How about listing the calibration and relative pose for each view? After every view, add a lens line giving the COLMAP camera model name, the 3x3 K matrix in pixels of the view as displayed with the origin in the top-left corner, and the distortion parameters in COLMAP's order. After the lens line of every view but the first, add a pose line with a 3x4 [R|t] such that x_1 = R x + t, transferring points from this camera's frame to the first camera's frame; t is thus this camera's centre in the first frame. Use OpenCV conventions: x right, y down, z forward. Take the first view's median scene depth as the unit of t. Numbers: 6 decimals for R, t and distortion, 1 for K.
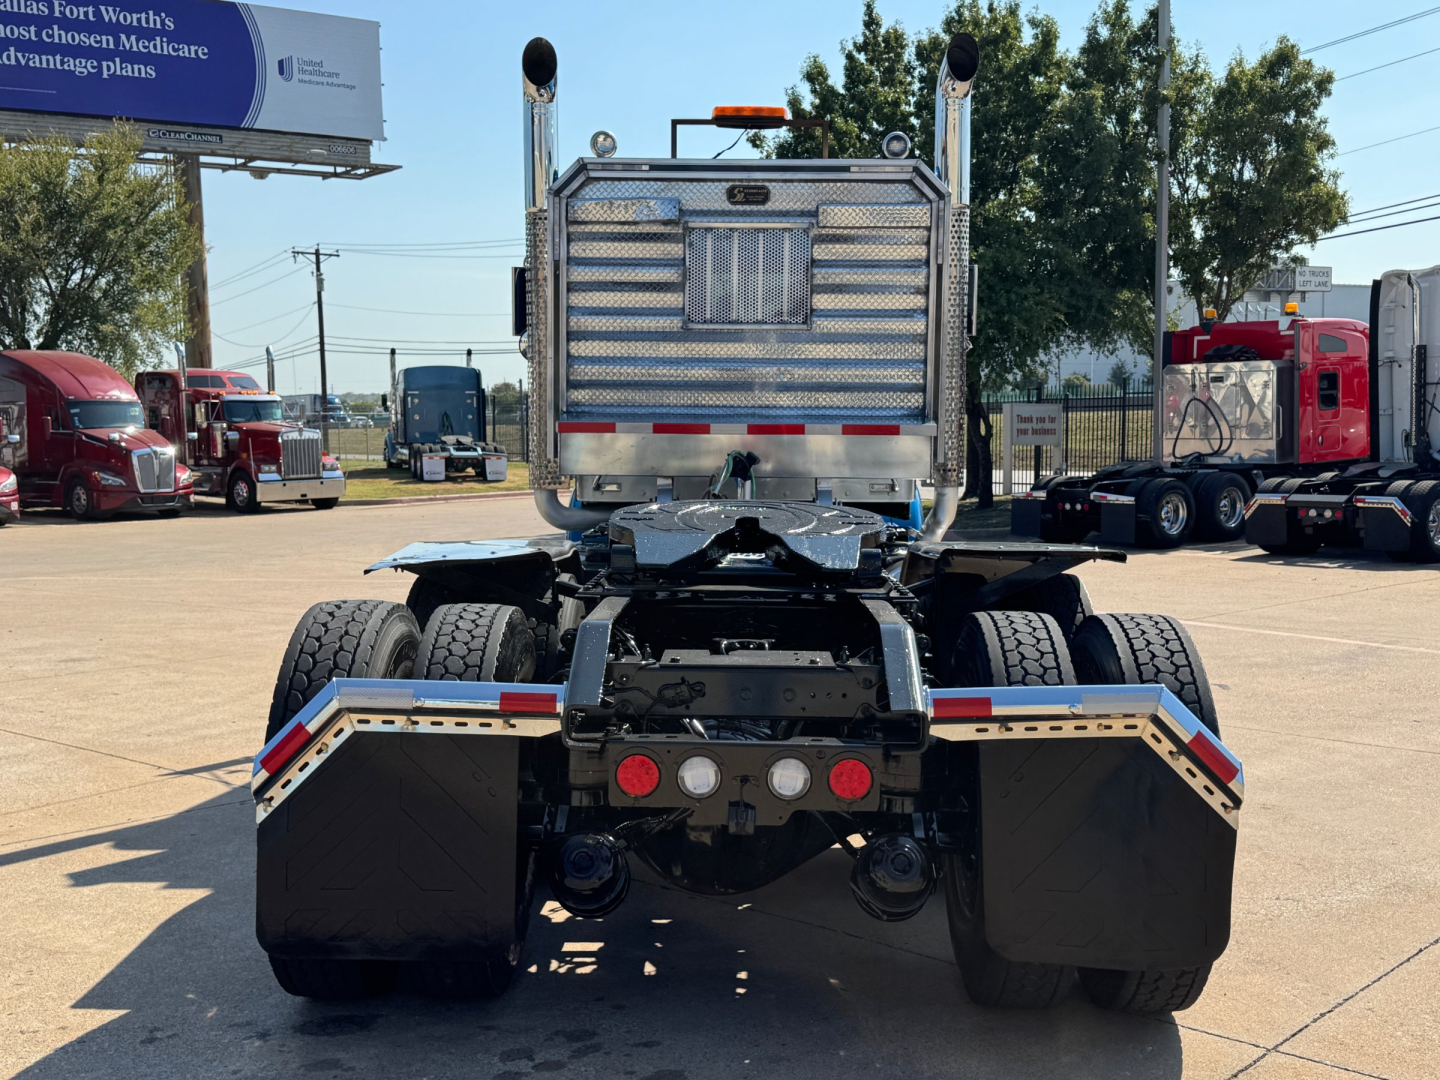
lens RADIAL K [[1561.6, 0, 700.3], [0, 1561.6, 543.8], [0, 0, 1]] dist [0.218749, -0.519699]
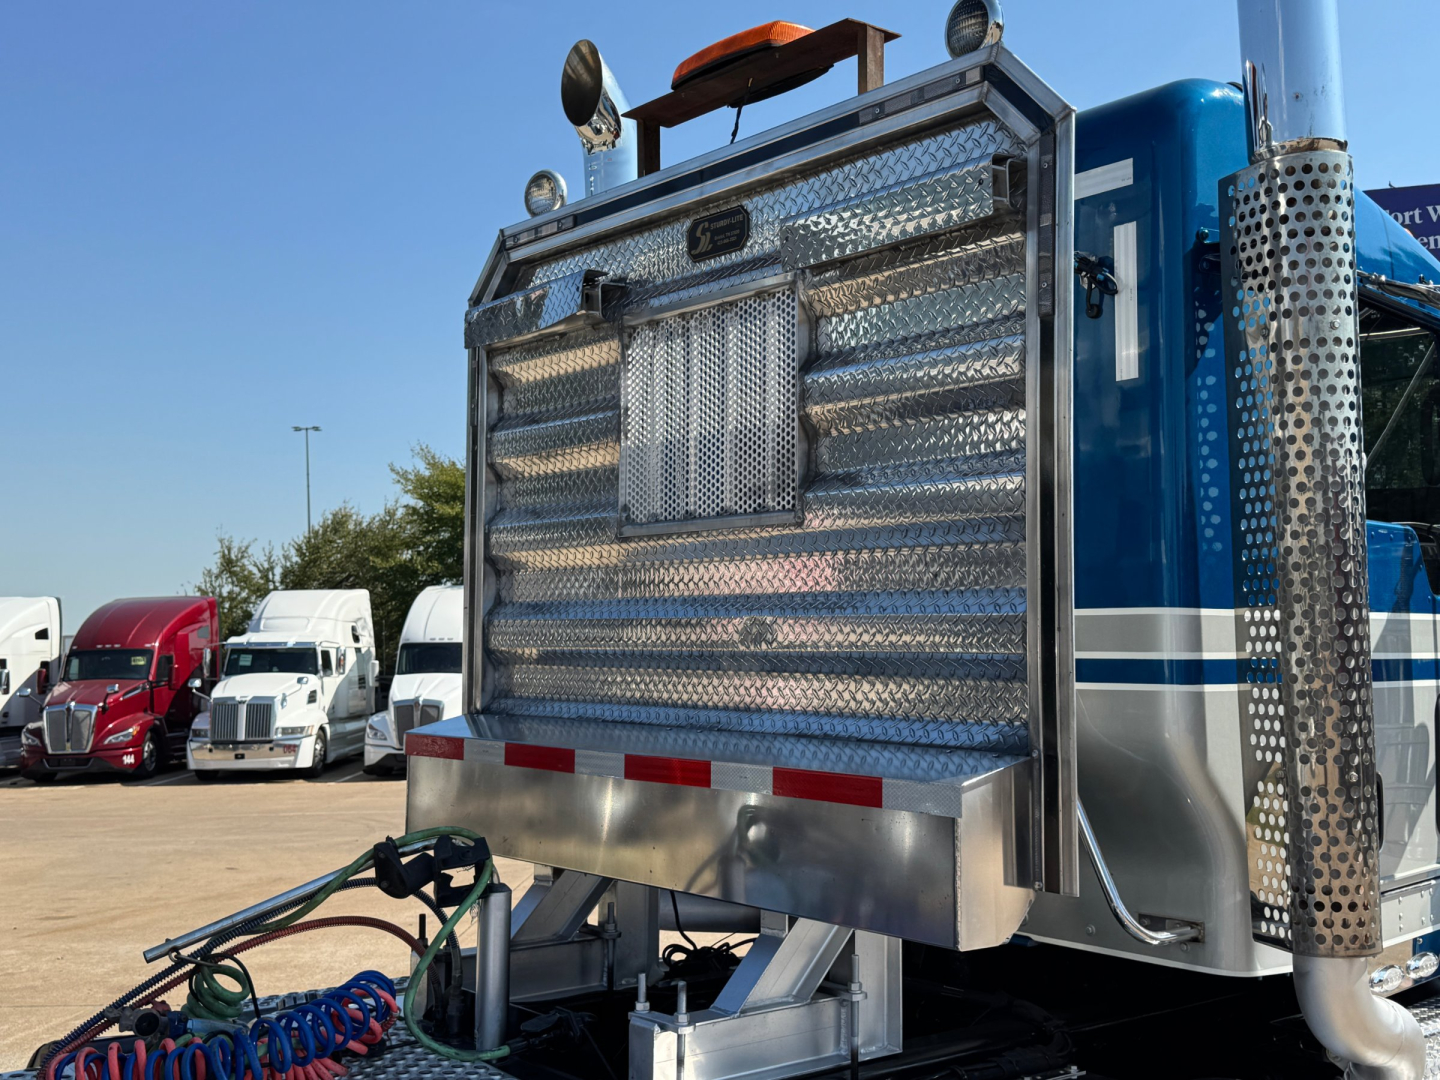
lens RADIAL K [[1561.6, 0, 700.3], [0, 1561.6, 543.8], [0, 0, 1]] dist [0.218749, -0.519699]
pose [[0.660587, -0.052258, -0.748928, 0.142821], [-0.049707, 0.992341, -0.113087, -0.033896], [0.749102, 0.111931, 0.652930, 0.288318]]
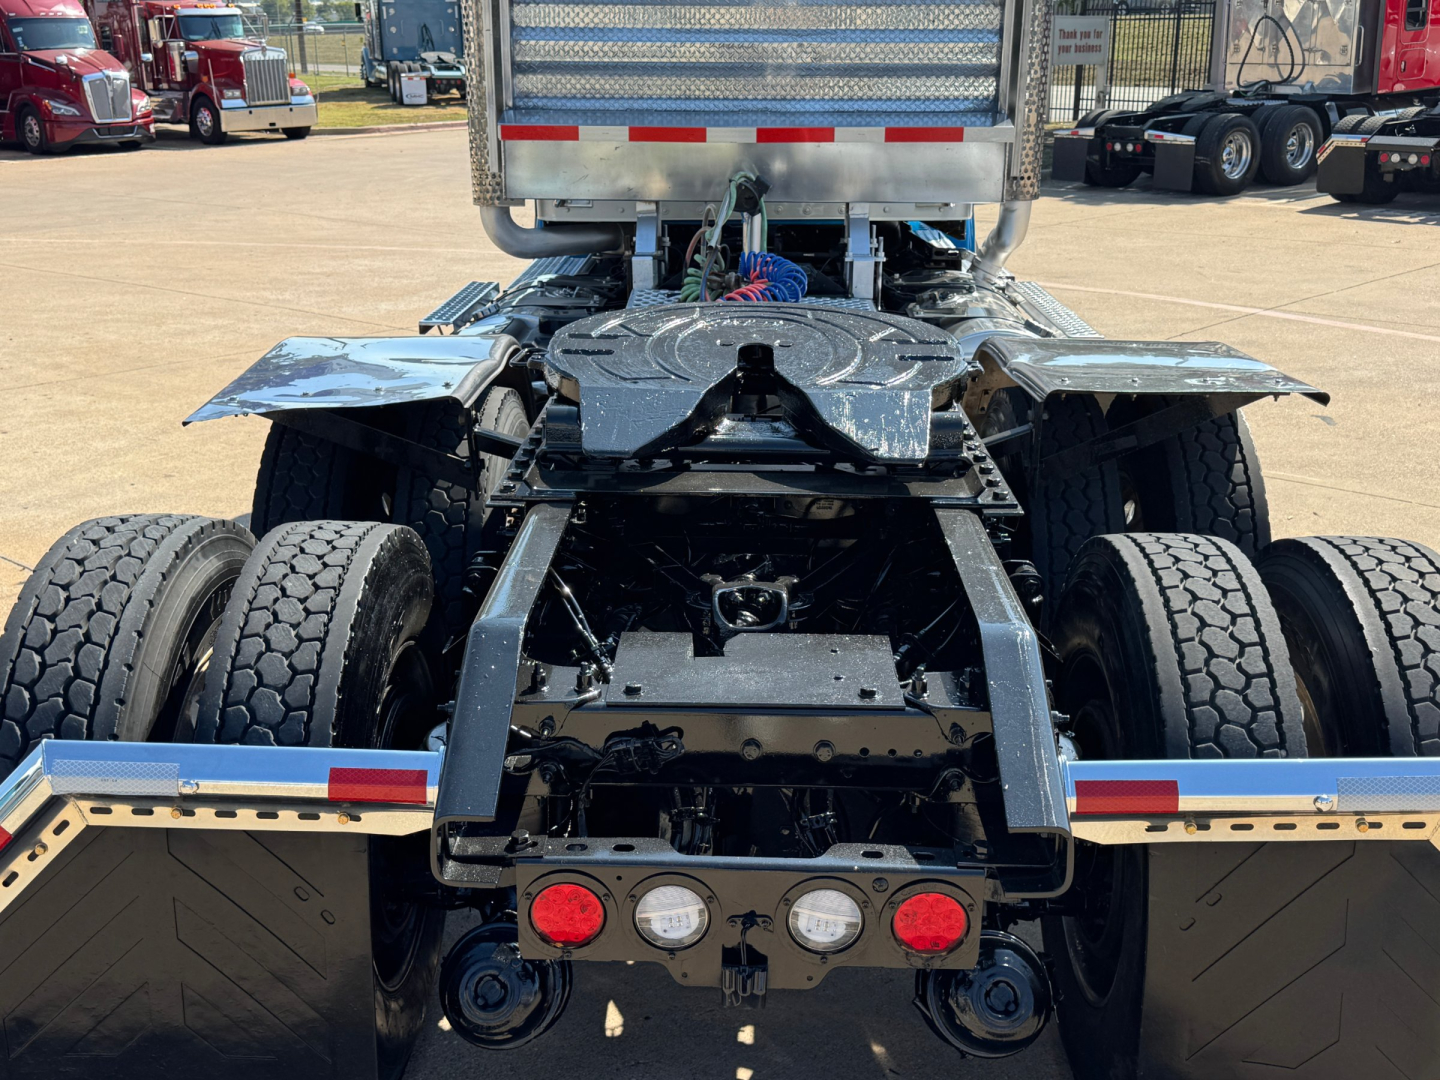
lens RADIAL K [[1561.6, 0, 700.3], [0, 1561.6, 543.8], [0, 0, 1]] dist [0.218749, -0.519699]
pose [[0.999974, -0.004417, -0.005707, 0.002679], [0.005647, 0.971343, 0.237614, -0.024573], [0.004494, -0.237640, 0.971343, 0.088915]]
